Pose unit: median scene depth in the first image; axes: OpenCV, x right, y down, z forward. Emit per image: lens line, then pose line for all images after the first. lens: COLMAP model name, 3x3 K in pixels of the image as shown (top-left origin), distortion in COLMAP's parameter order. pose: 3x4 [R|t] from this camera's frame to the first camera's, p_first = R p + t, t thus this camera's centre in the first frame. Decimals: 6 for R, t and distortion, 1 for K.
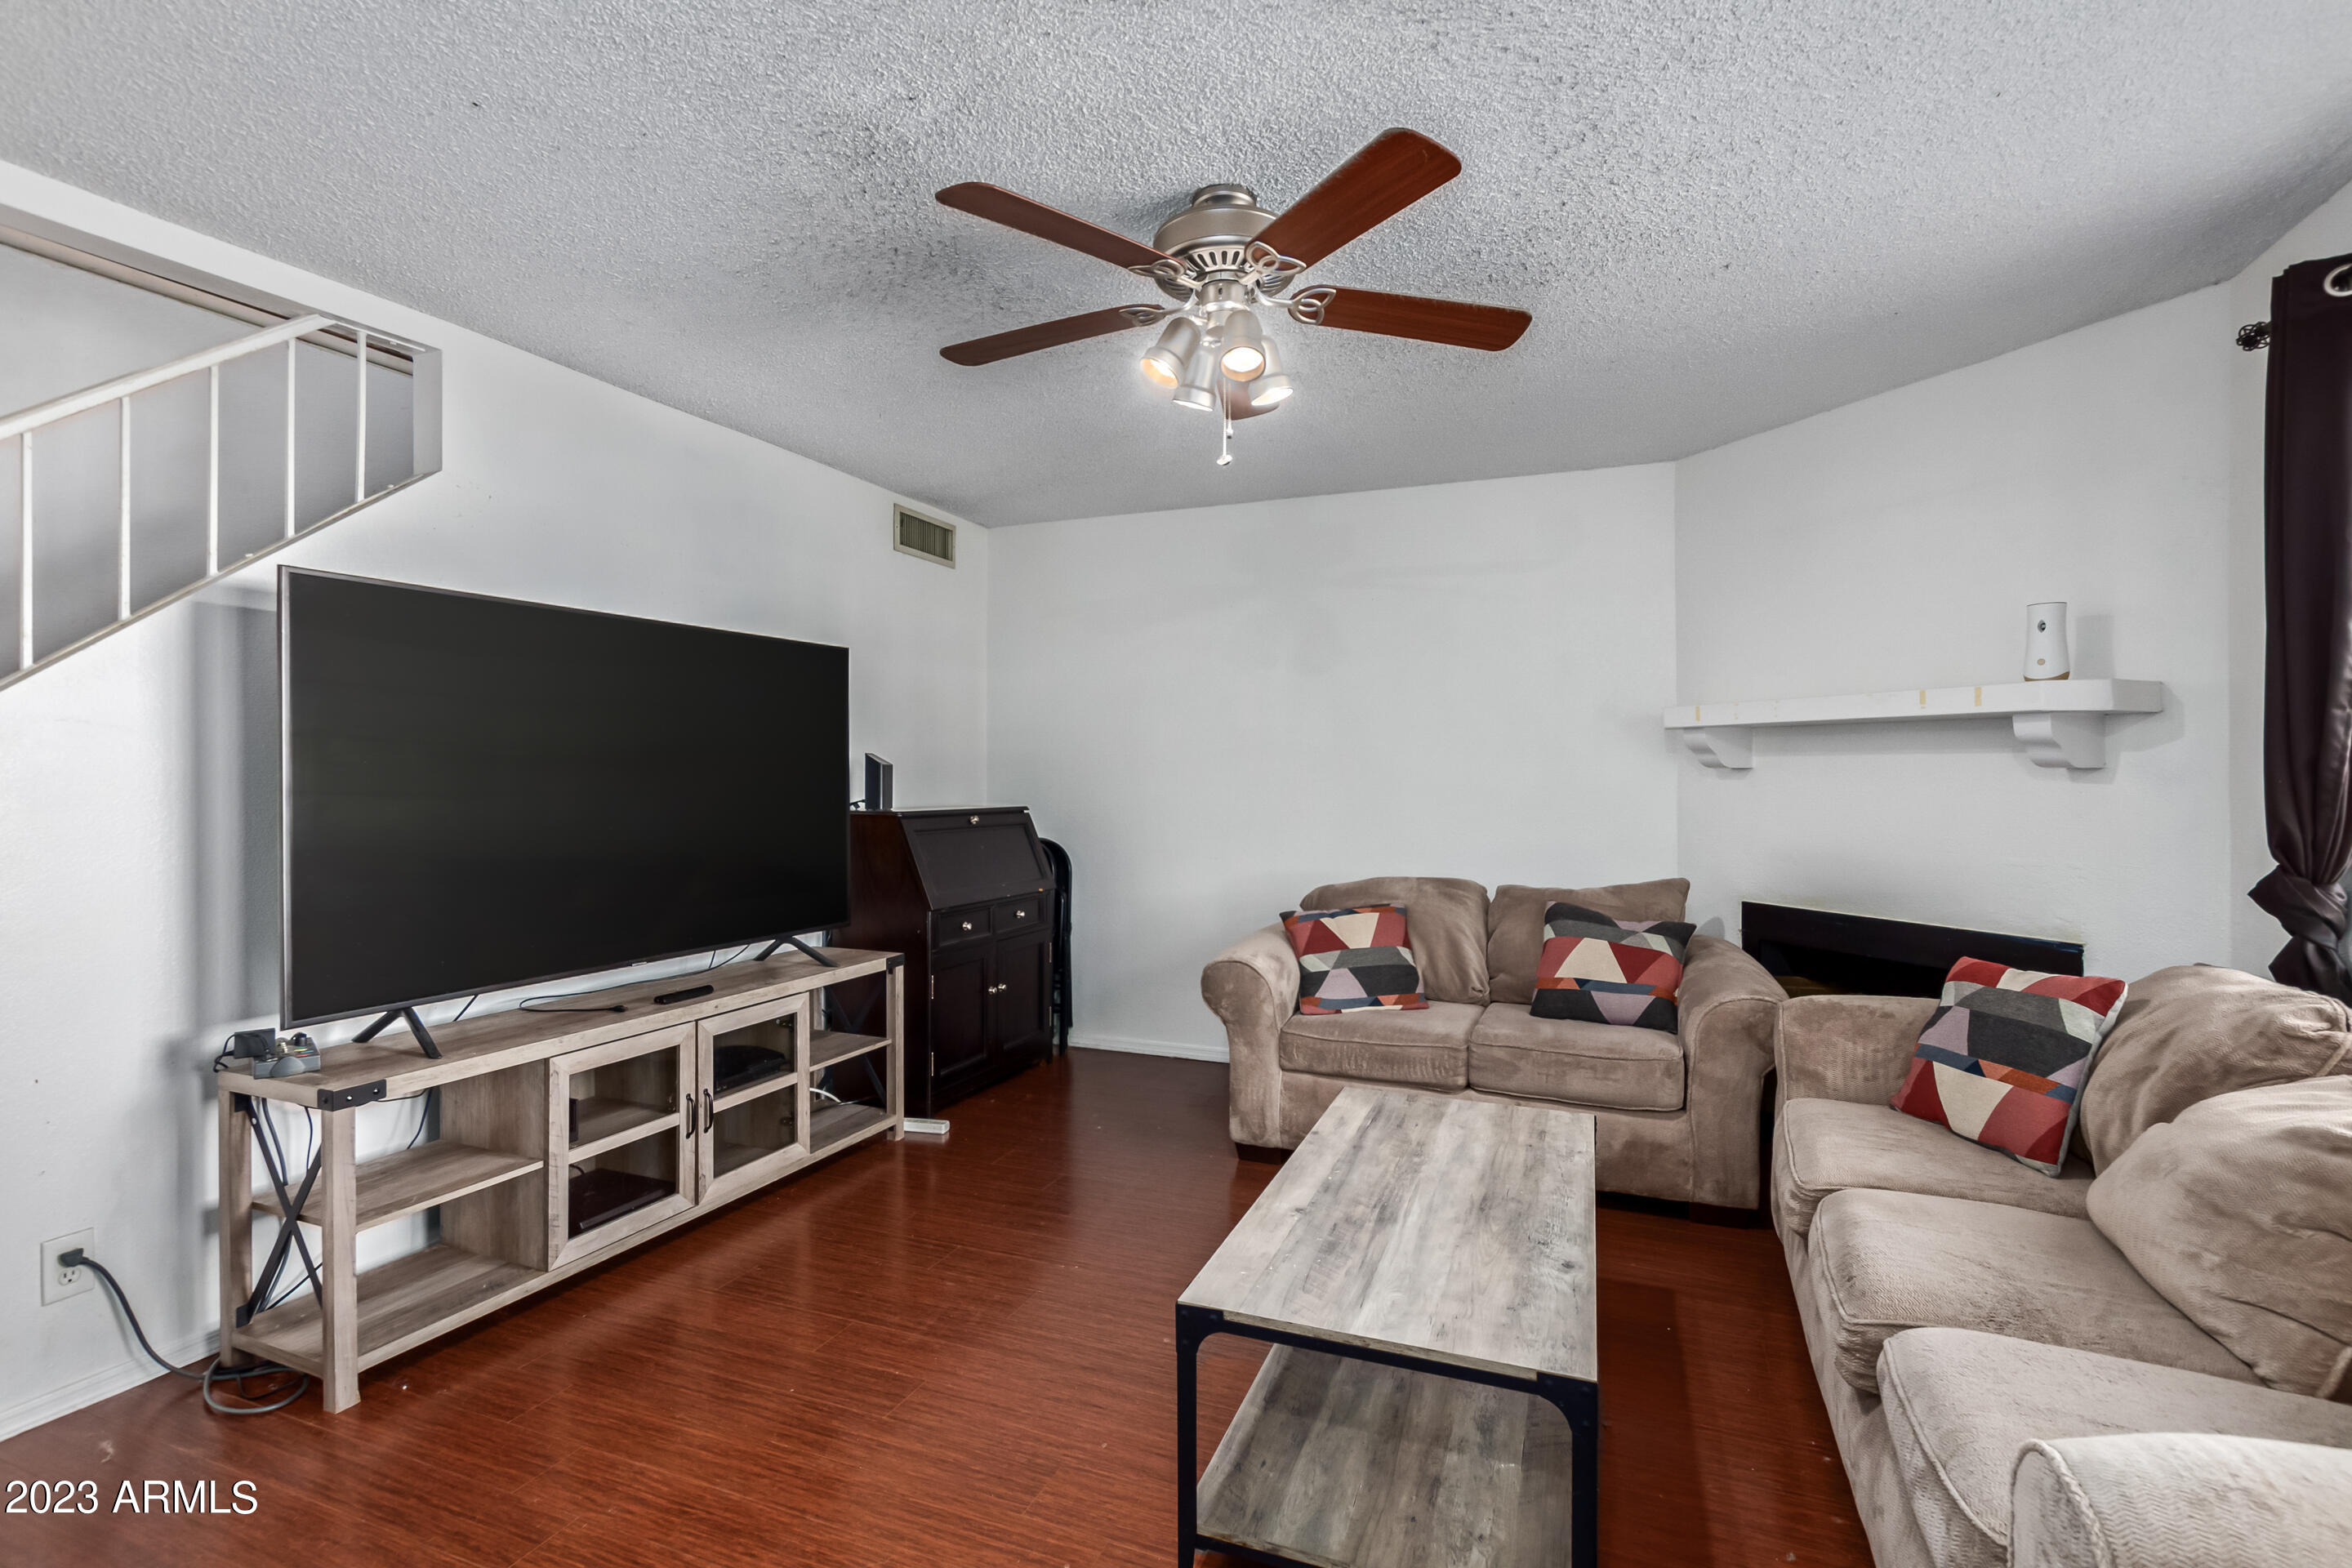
lens RADIAL K [[1091.6, 0, 1175.5], [0, 1091.6, 782.7], [0, 0, 1]] dist [0.002083, 0.001023]
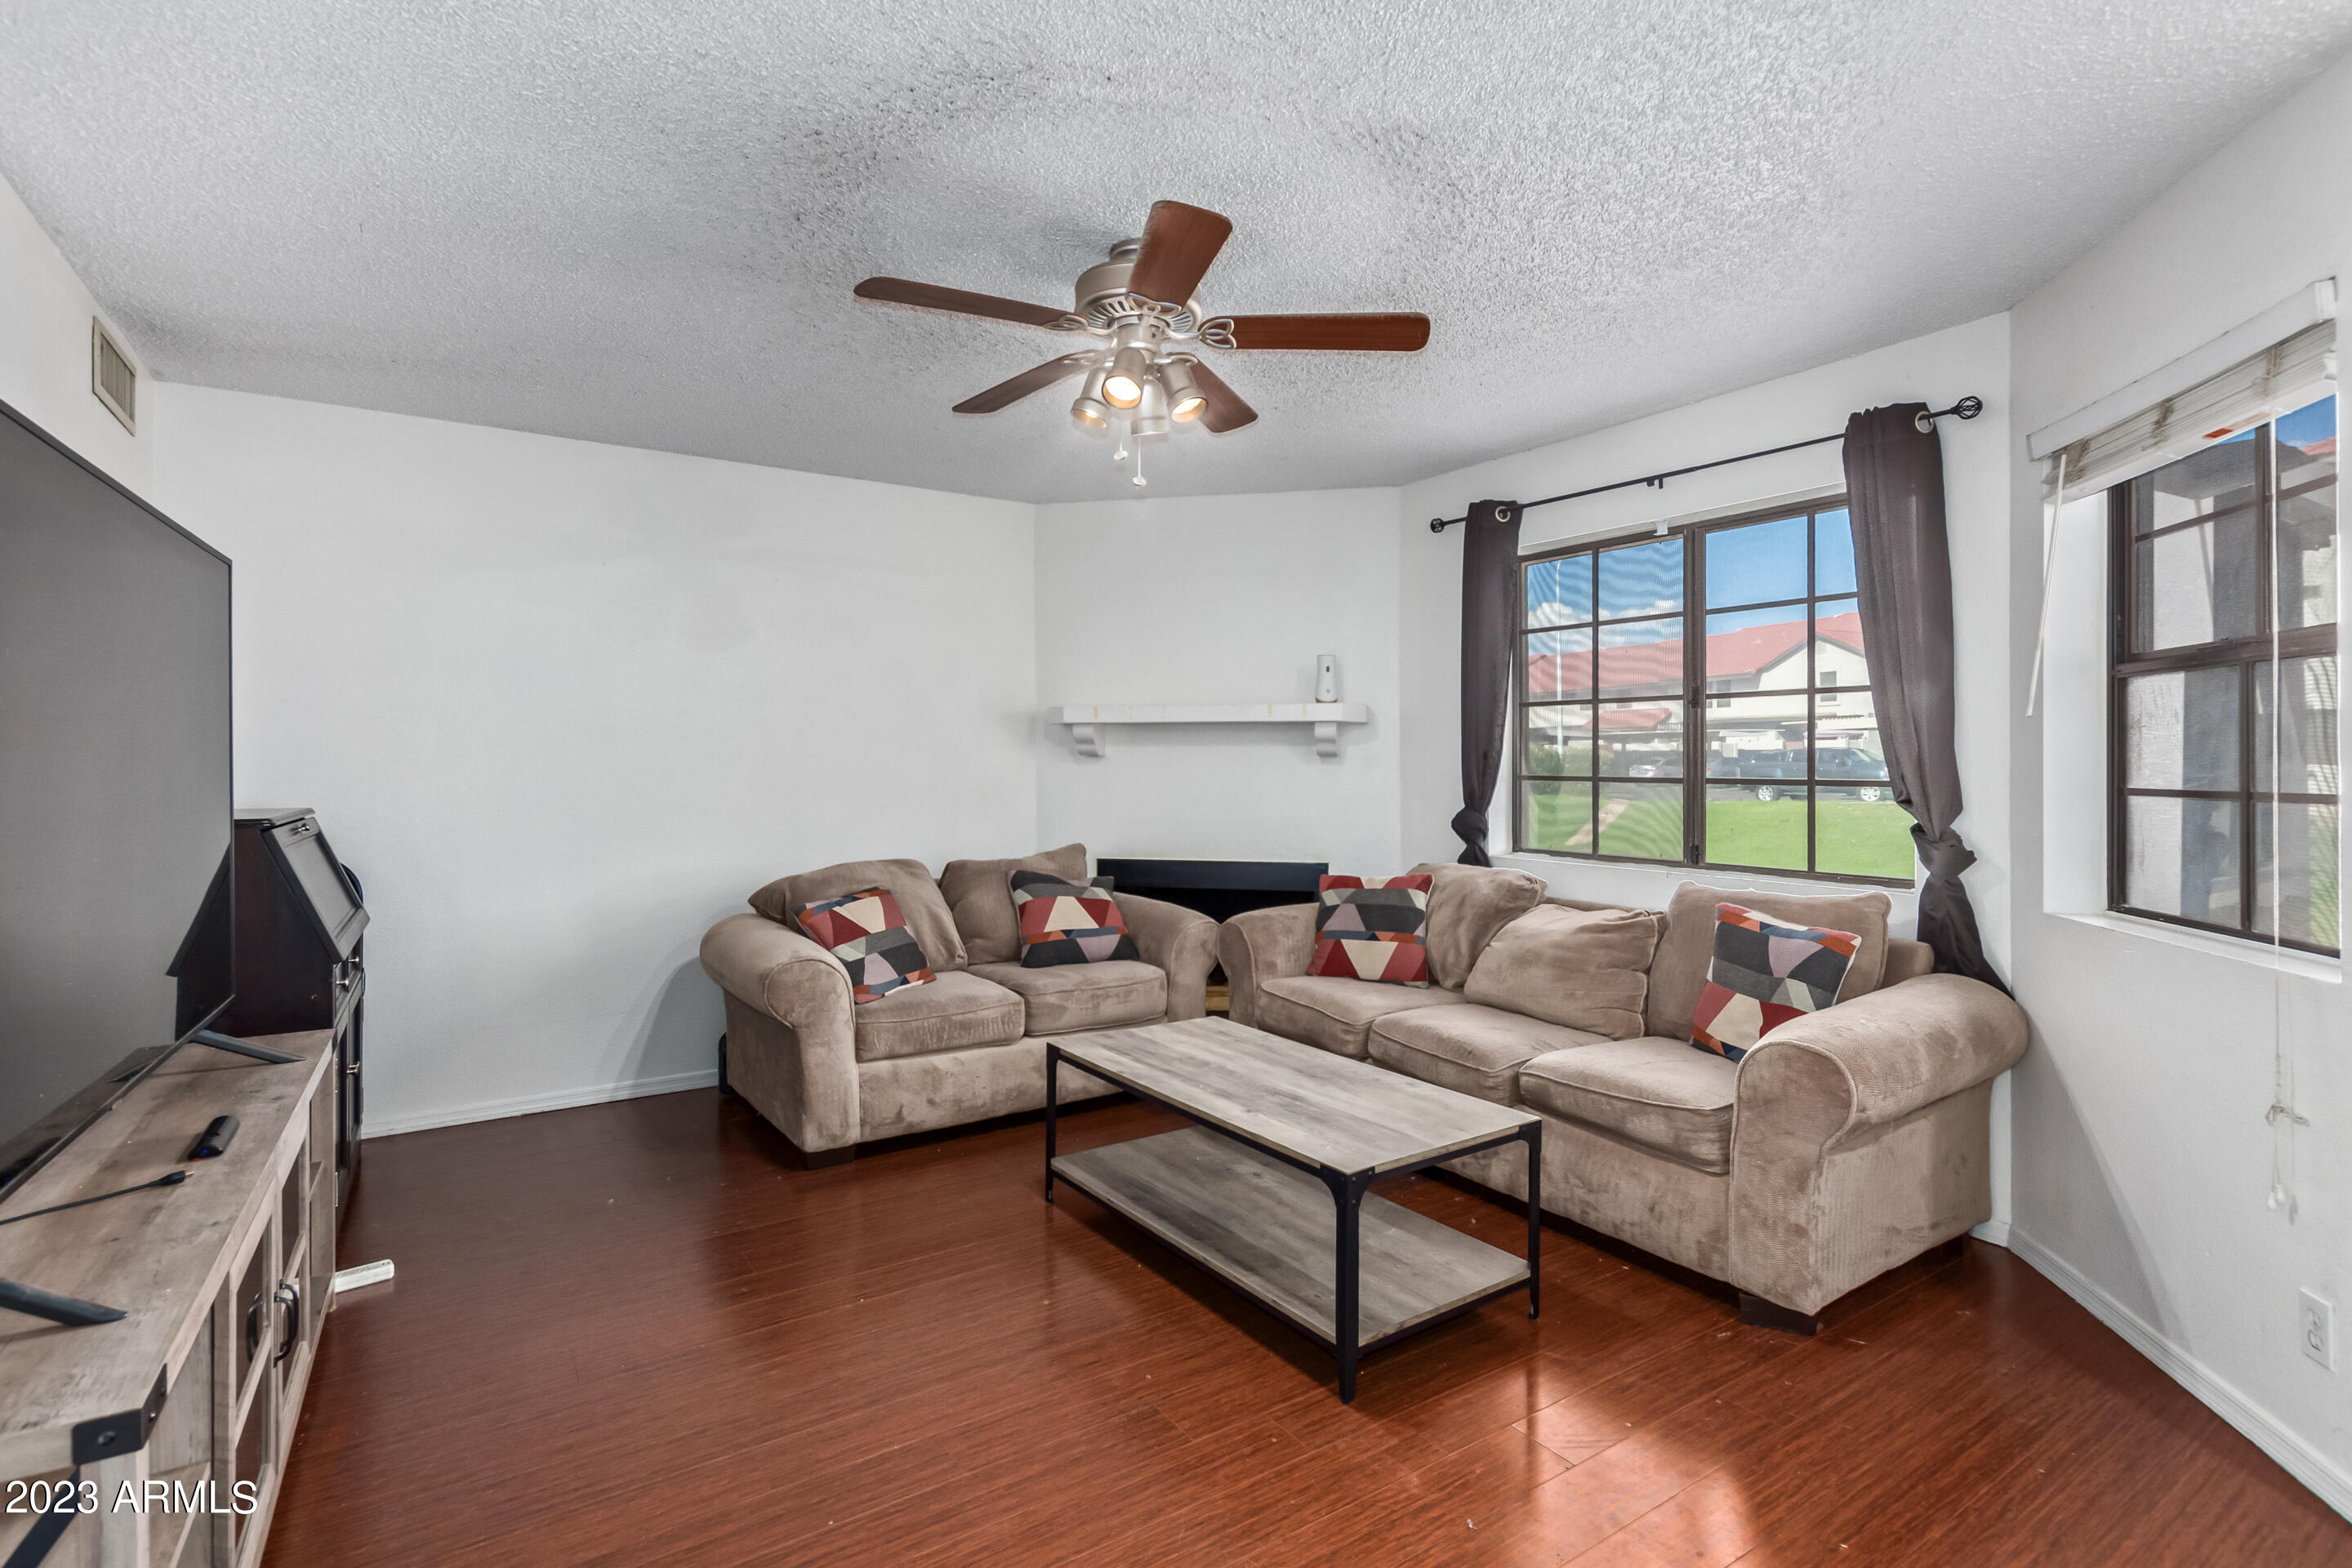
lens RADIAL K [[1091.6, 0, 1179.5], [0, 1091.6, 769.2], [0, 0, 1]] dist [0.002083, 0.001023]
pose [[0.574715, -0.008459, 0.818310, -0.663088], [0.009925, 0.999945, 0.003366, -0.000788], [-0.818293, 0.006187, 0.574768, 0.247387]]
